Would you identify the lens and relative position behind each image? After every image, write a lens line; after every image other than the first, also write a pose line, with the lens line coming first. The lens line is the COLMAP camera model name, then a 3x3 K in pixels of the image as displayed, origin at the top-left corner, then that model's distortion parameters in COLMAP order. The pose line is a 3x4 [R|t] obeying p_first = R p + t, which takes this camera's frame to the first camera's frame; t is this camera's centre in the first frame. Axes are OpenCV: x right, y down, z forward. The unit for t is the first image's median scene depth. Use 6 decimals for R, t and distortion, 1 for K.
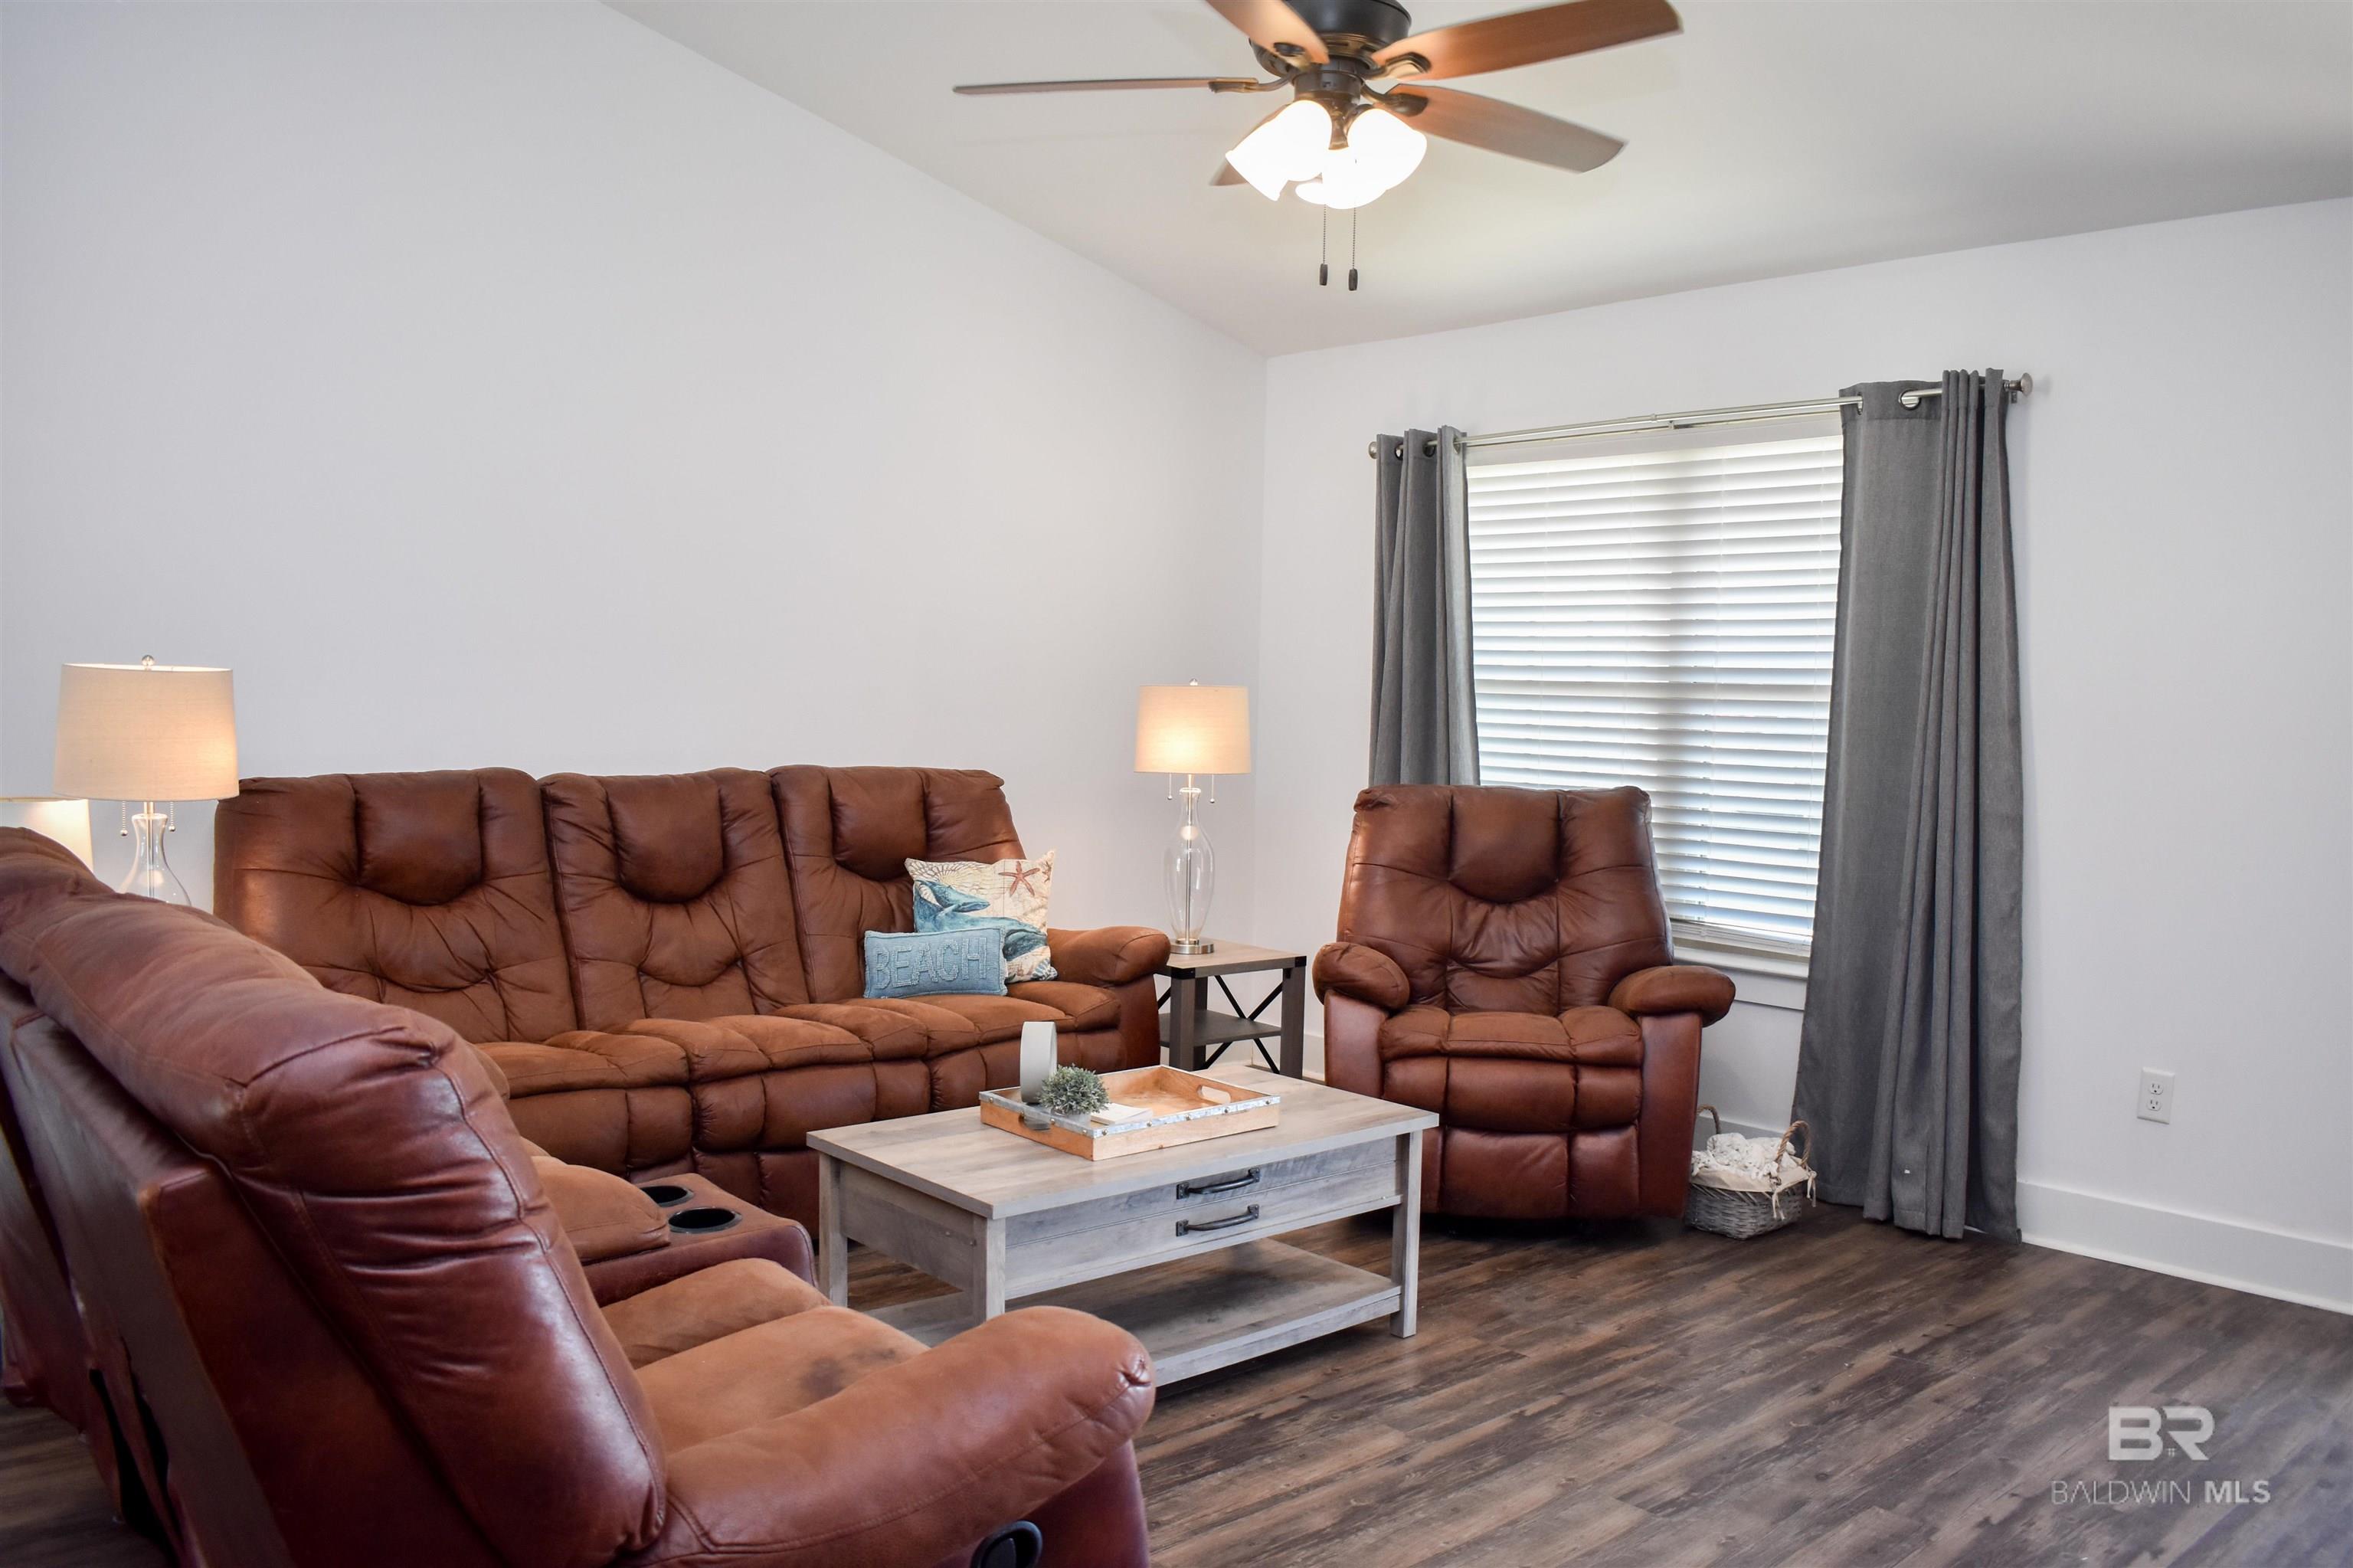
lens RADIAL K [[1926.3, 0, 1086.8], [0, 1926.3, 784.4], [0, 0, 1]] dist [-0.081432, 0.003215]
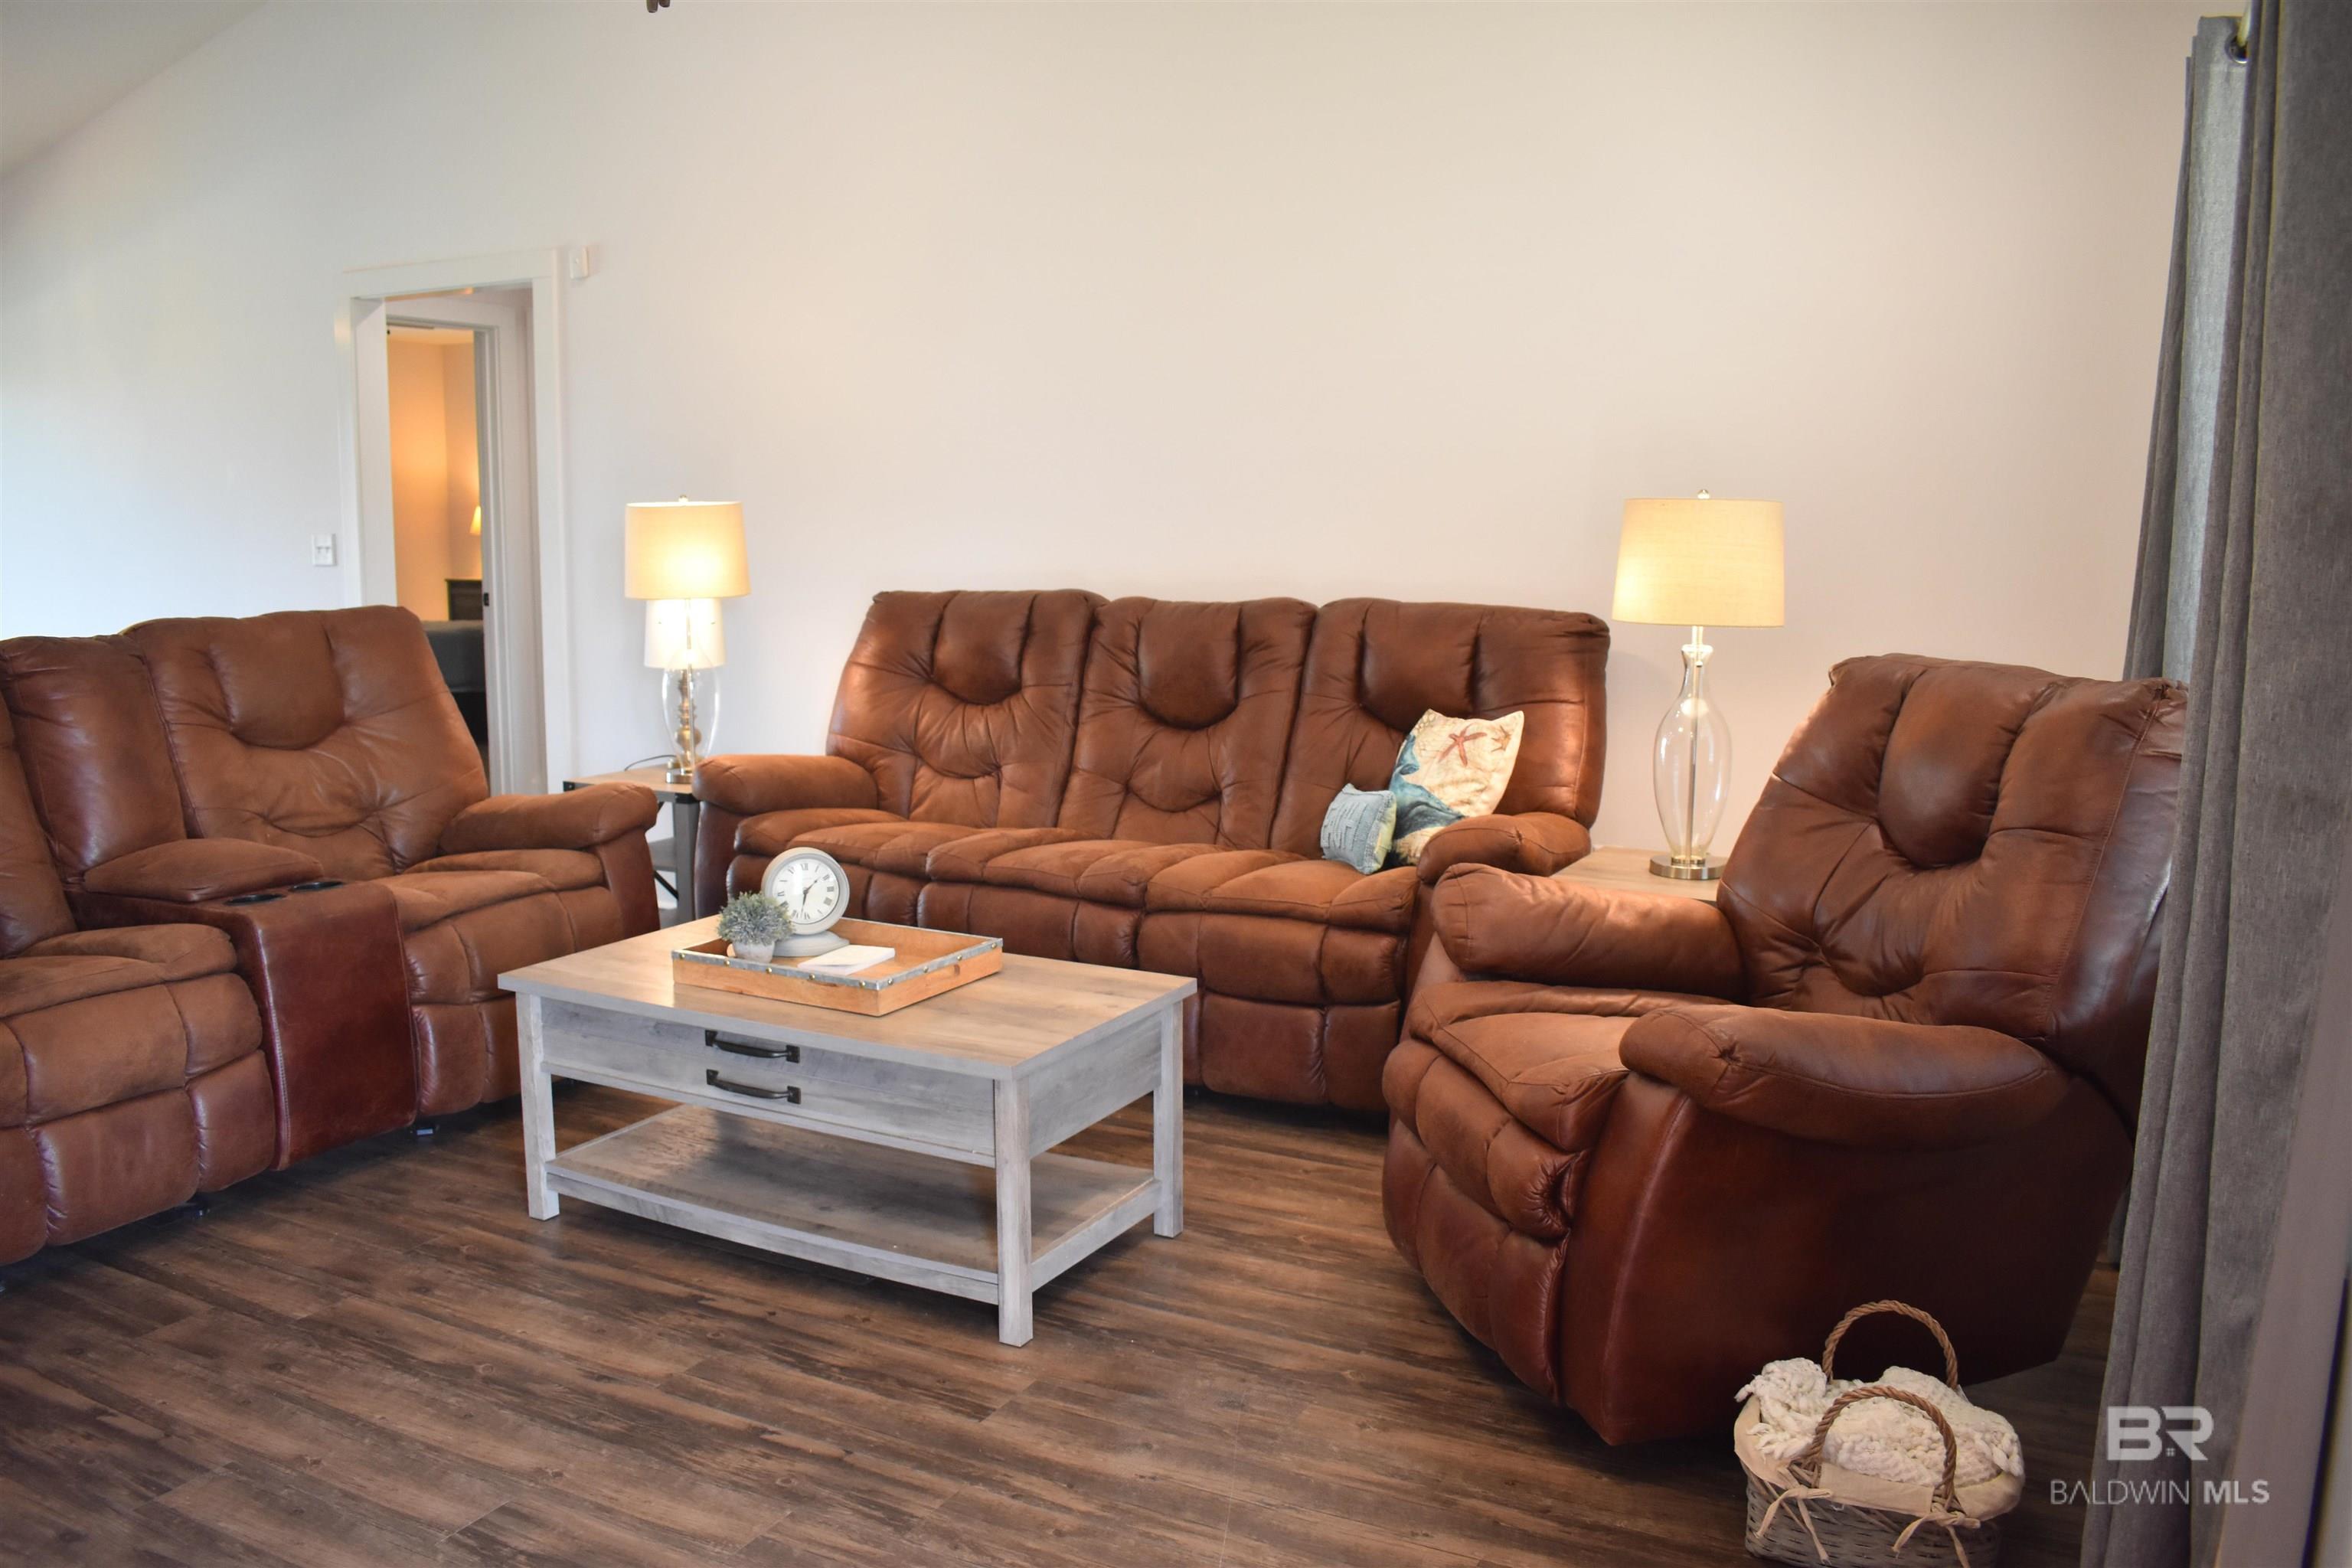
lens RADIAL K [[1824.9, 0, 1165.5], [0, 1824.9, 787.4], [0, 0, 1]] dist [-0.096644, 0.016046]
pose [[0.356767, 0.114577, -0.927140, 0.888433], [-0.044605, 0.993408, 0.105602, -0.010958], [0.933128, 0.003680, 0.359526, 0.850773]]
